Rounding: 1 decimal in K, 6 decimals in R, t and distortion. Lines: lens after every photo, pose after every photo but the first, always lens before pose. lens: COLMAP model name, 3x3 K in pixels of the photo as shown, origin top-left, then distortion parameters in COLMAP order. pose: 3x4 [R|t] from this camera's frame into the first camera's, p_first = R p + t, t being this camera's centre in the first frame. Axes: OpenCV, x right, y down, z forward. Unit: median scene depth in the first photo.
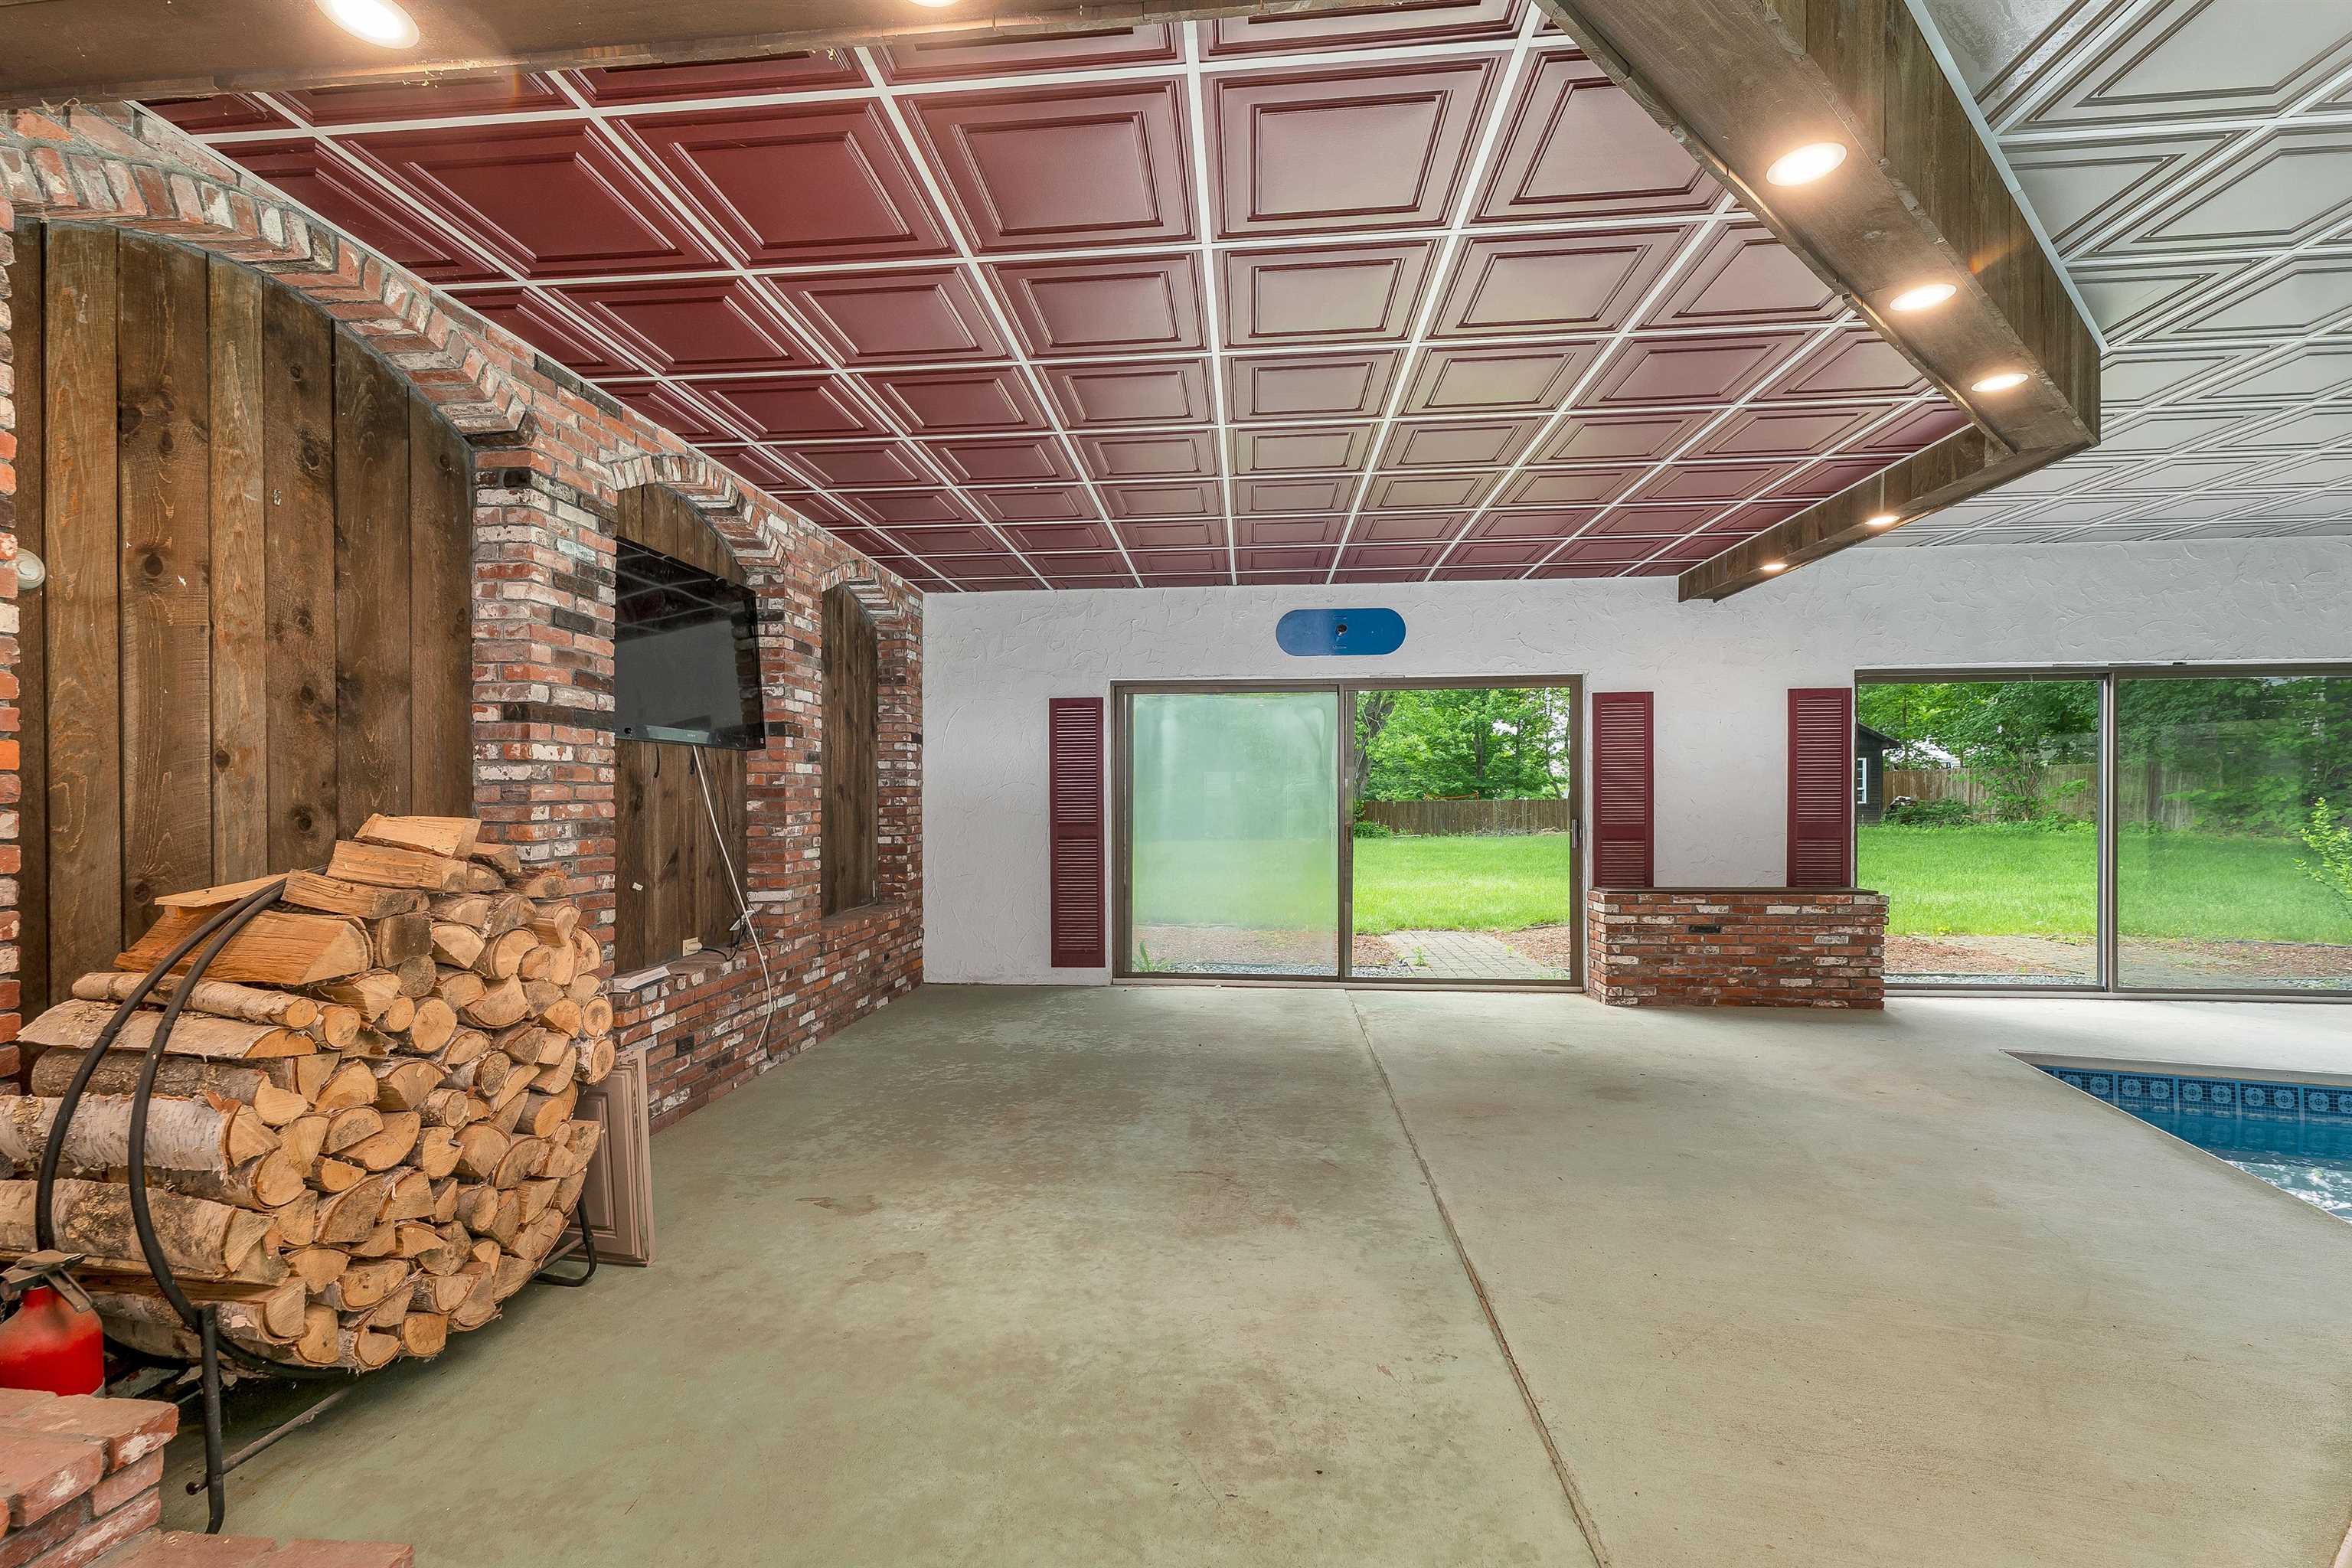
lens RADIAL K [[979.6, 0, 1152.9], [0, 979.6, 809.7], [0, 0, 1]] dist [-0.000720, -0.000142]
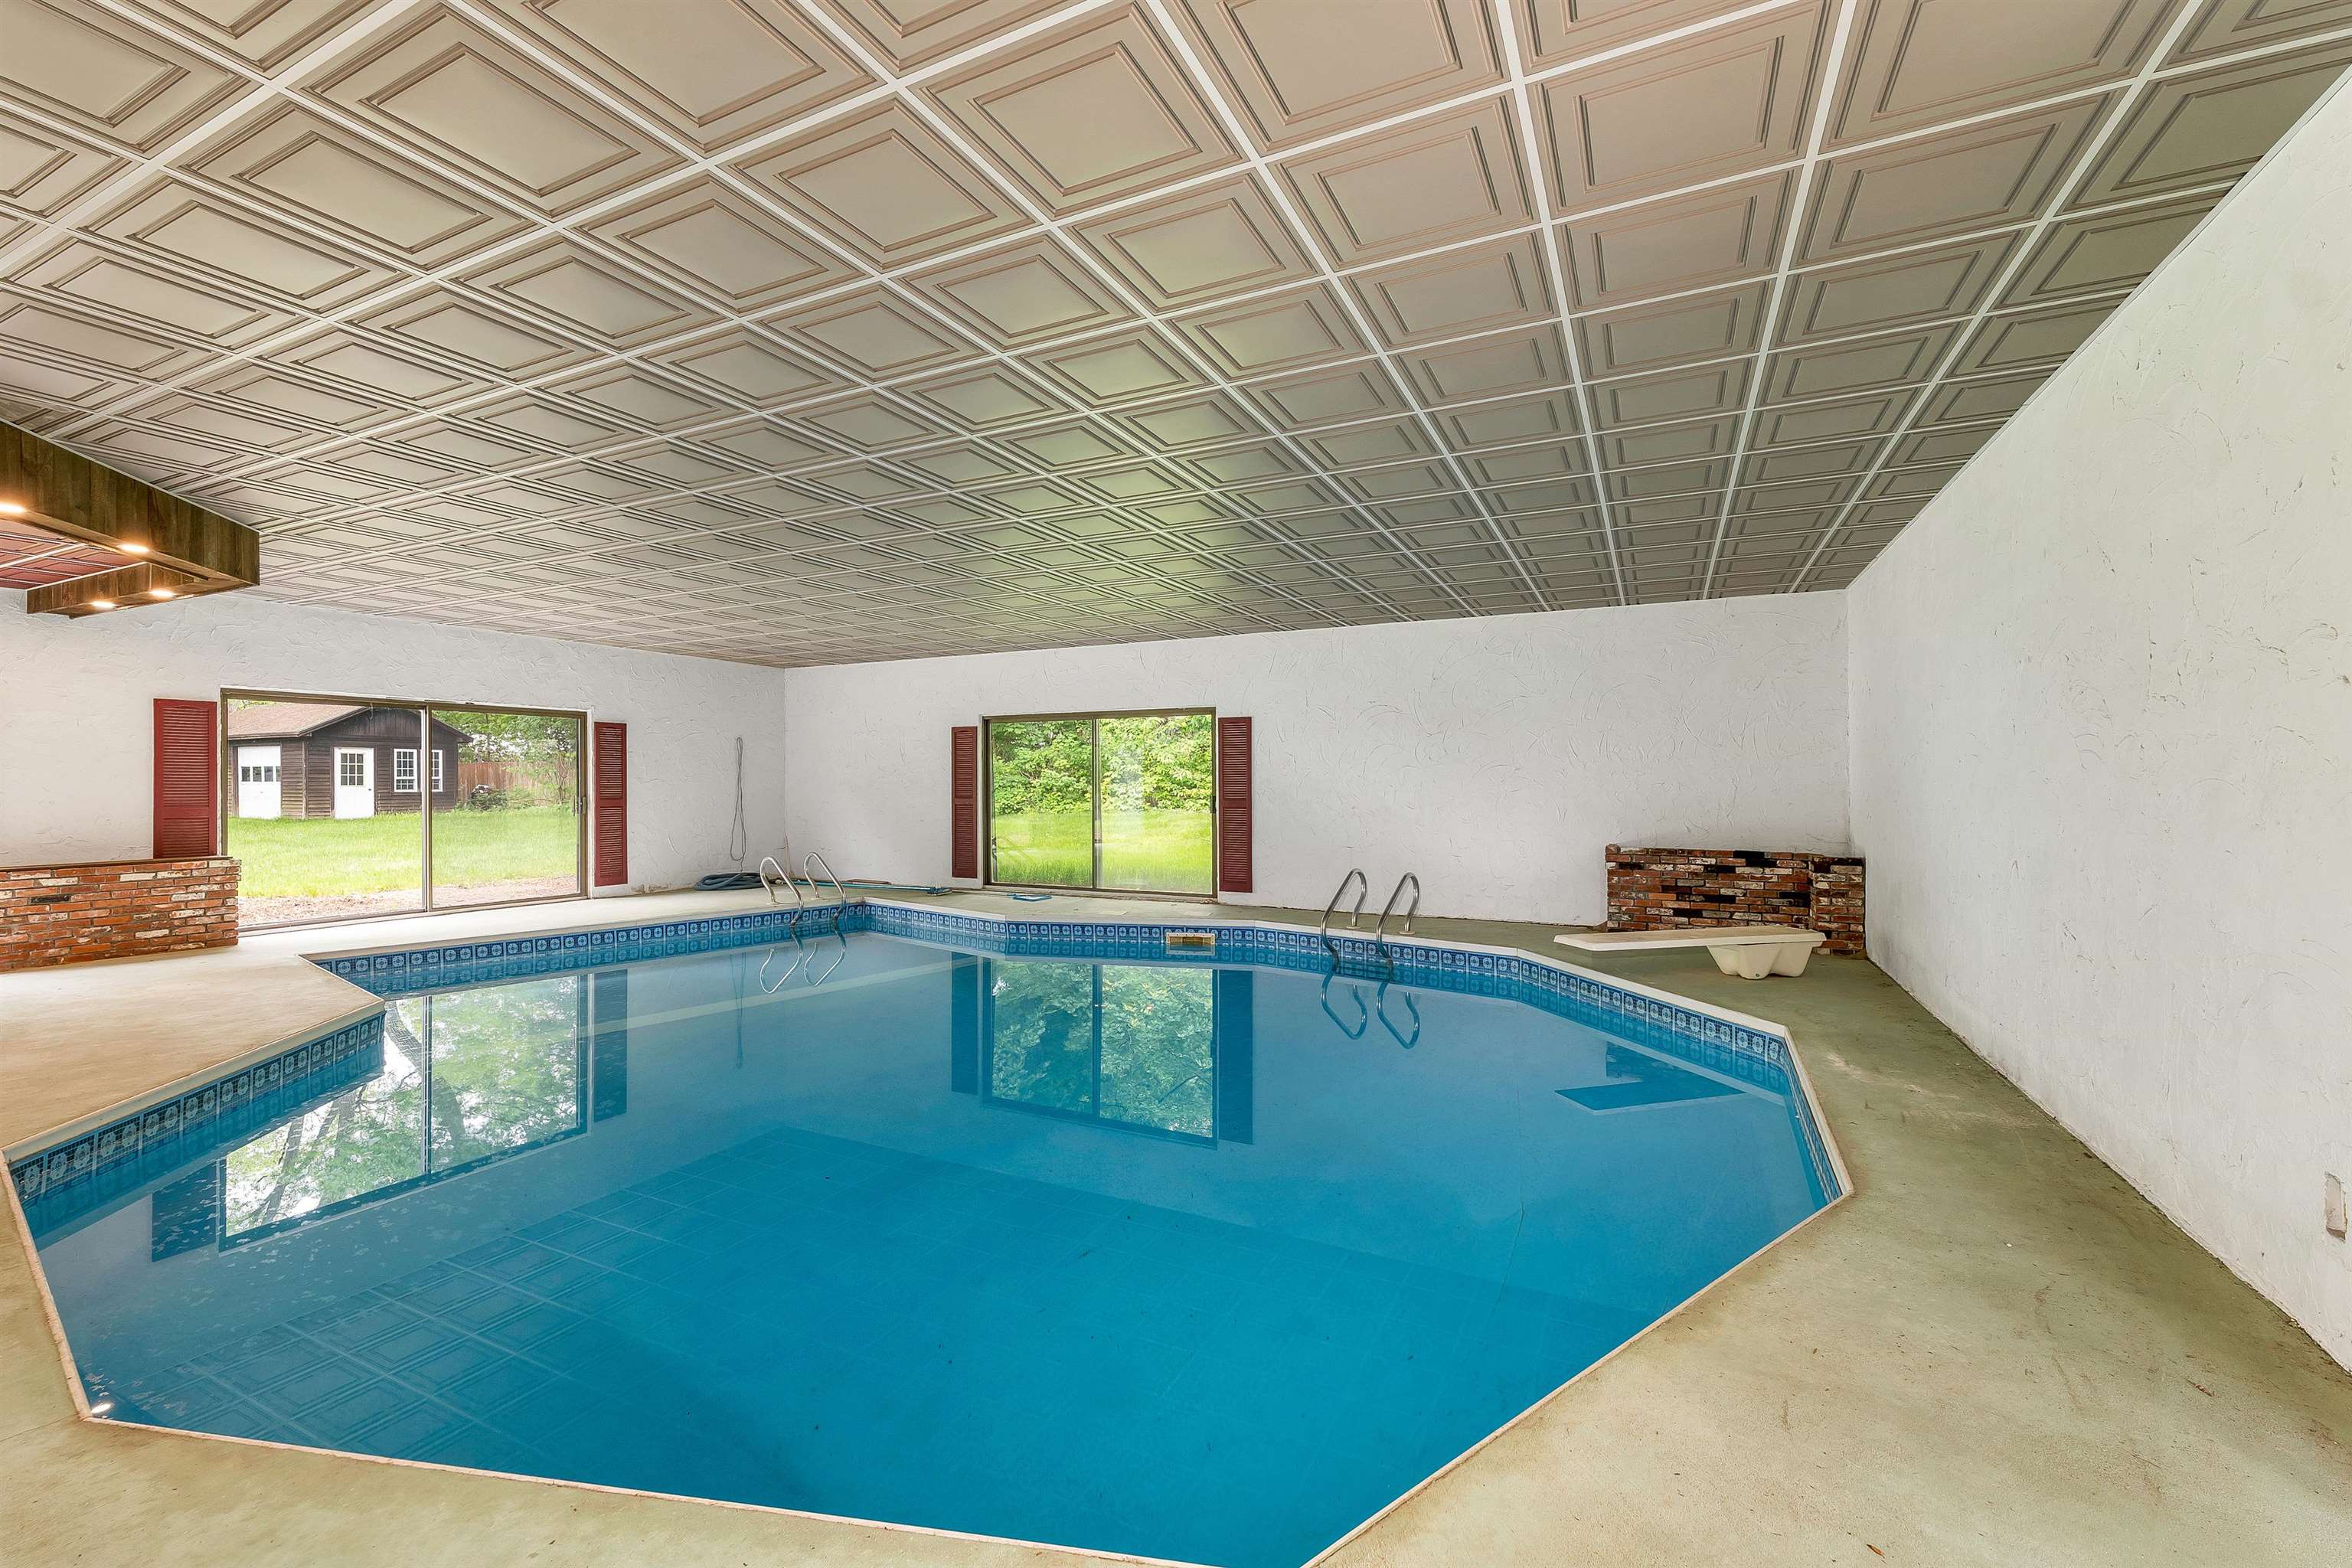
lens RADIAL K [[979.3, 0, 1169.3], [0, 979.3, 774.6], [0, 0, 1]] dist [0.001026, -0.000266]
pose [[0.357207, 0.010290, 0.933968, -0.050454], [0.012591, 0.999795, -0.015830, 0.009219], [-0.933940, 0.017414, 0.357005, -0.666518]]
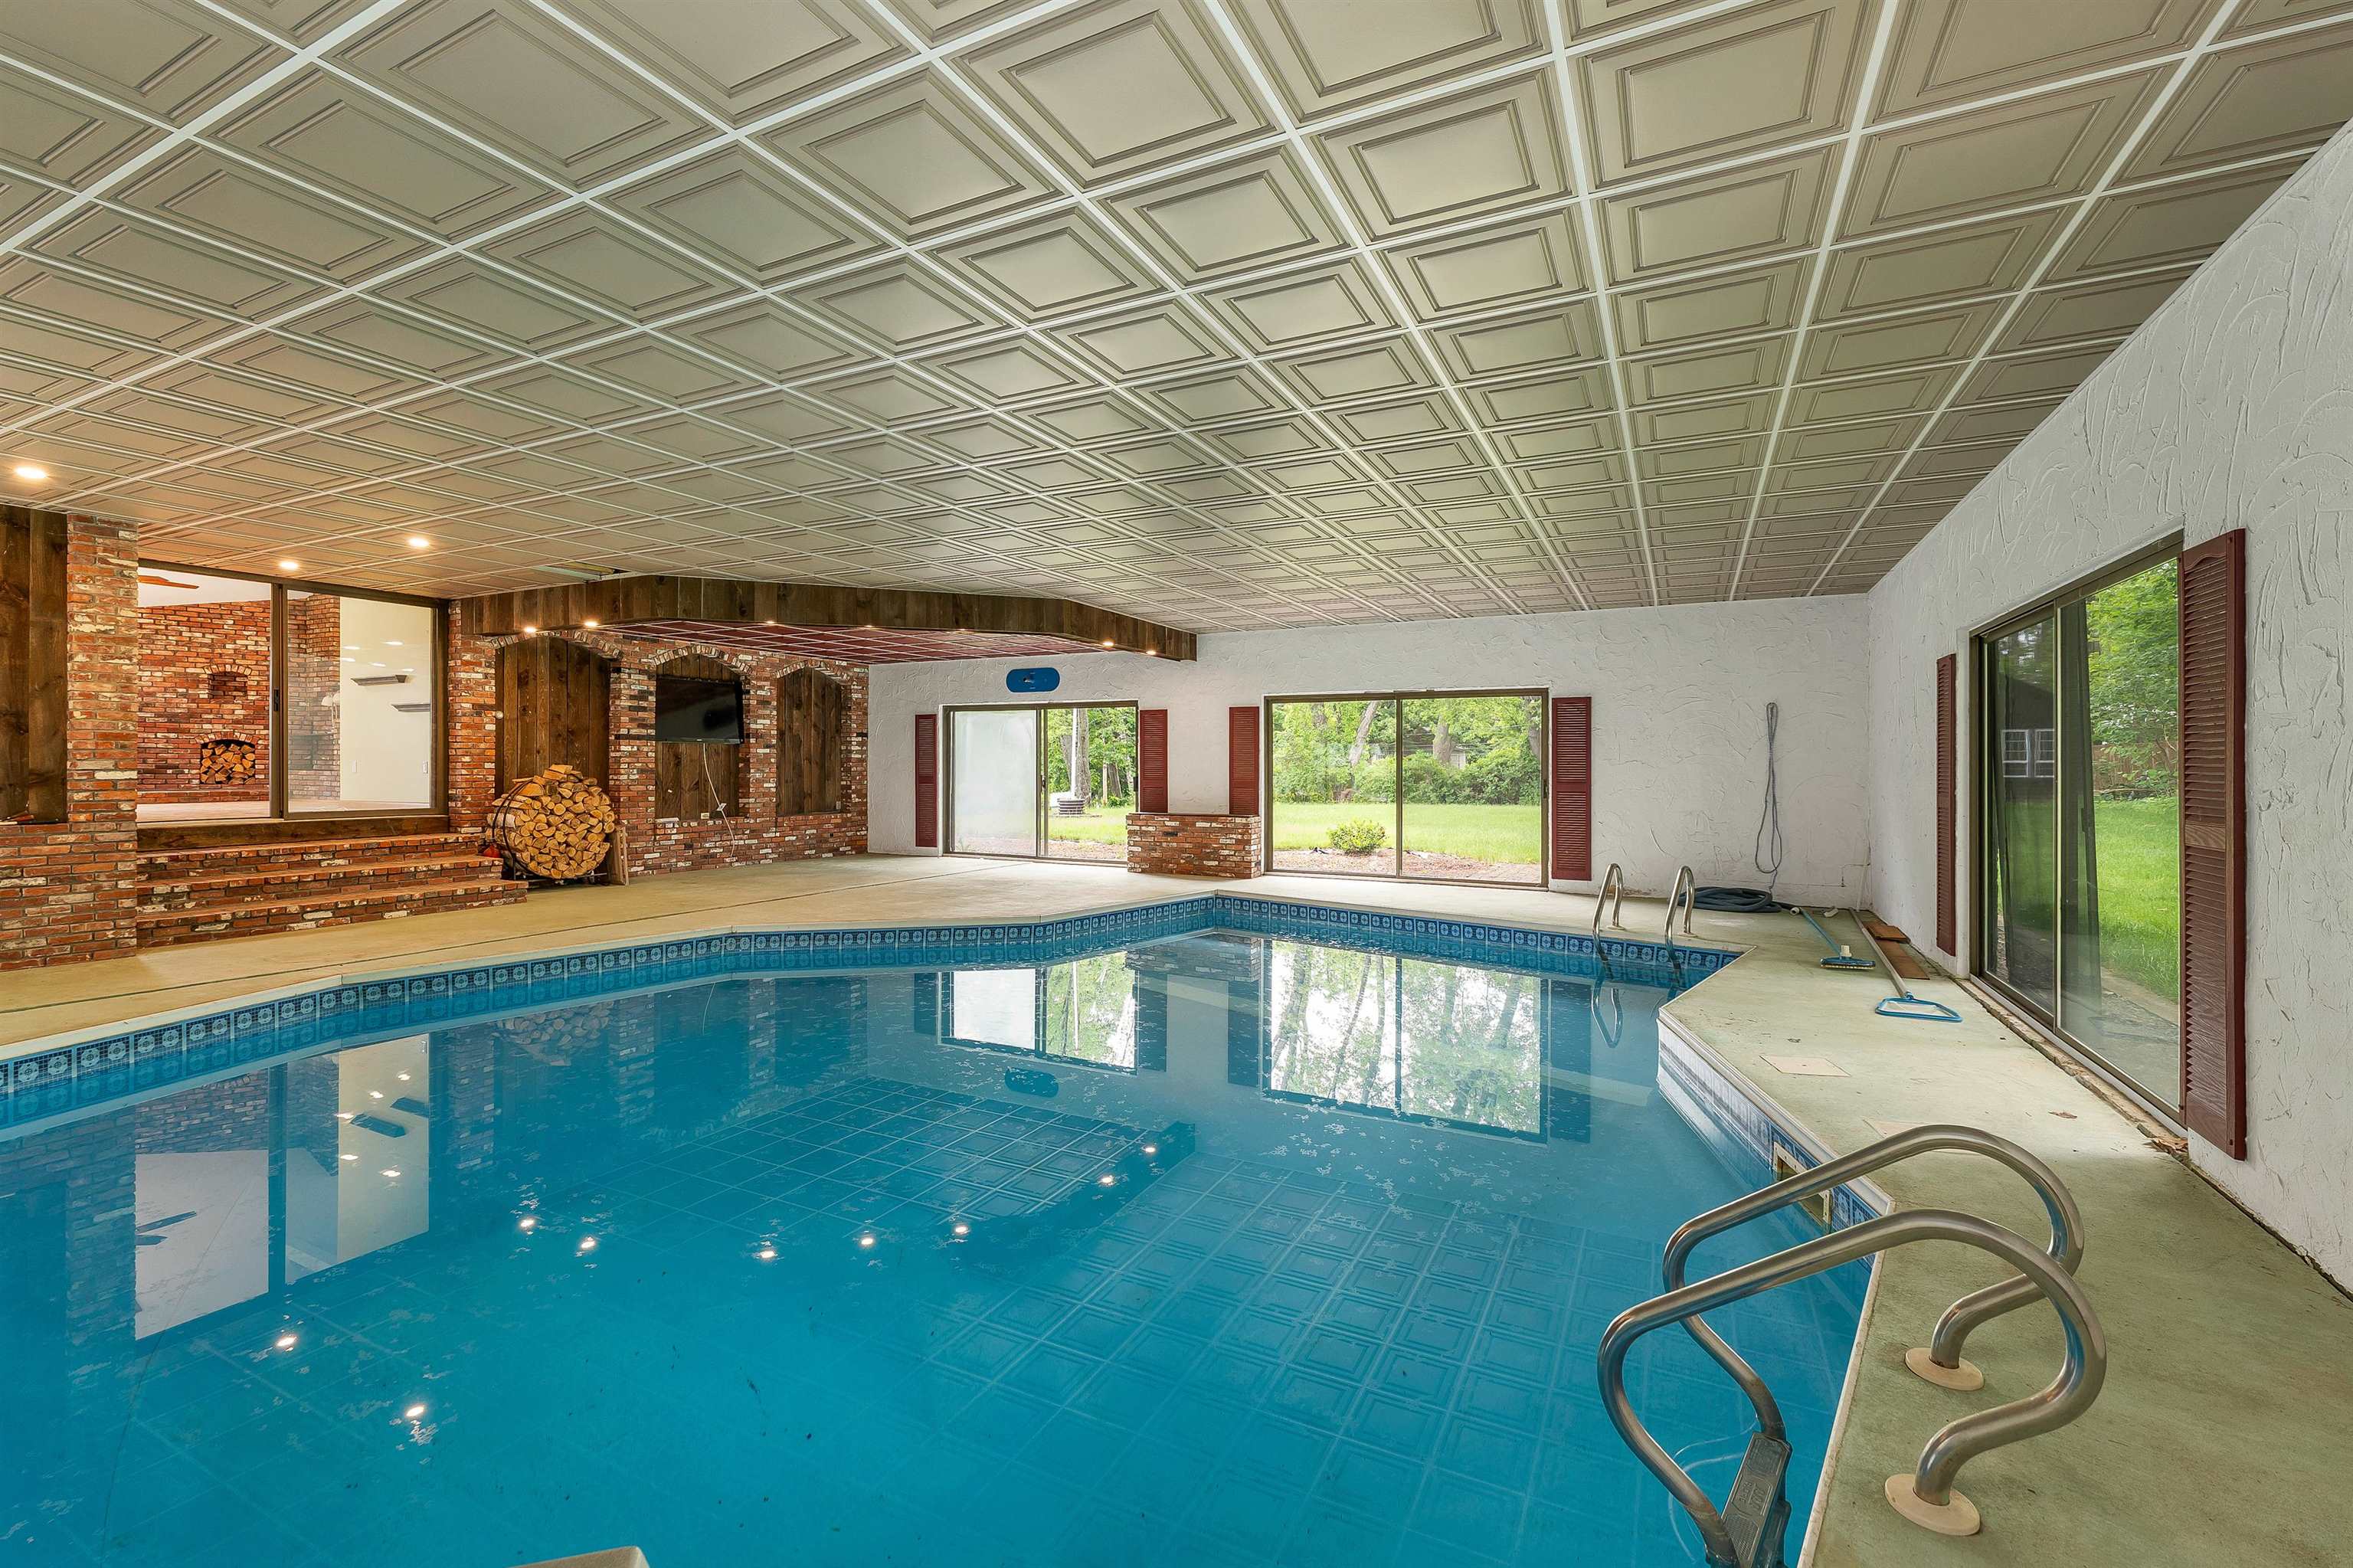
lens RADIAL K [[979.8, 0, 1169.8], [0, 979.8, 774.6], [0, 0, 1]] dist [0.001026, -0.000266]
pose [[0.930052, 0.010324, -0.367283, 1.285296], [-0.011517, 0.999933, -0.001058, 0.008288], [0.367248, 0.005214, 0.930109, -0.795865]]
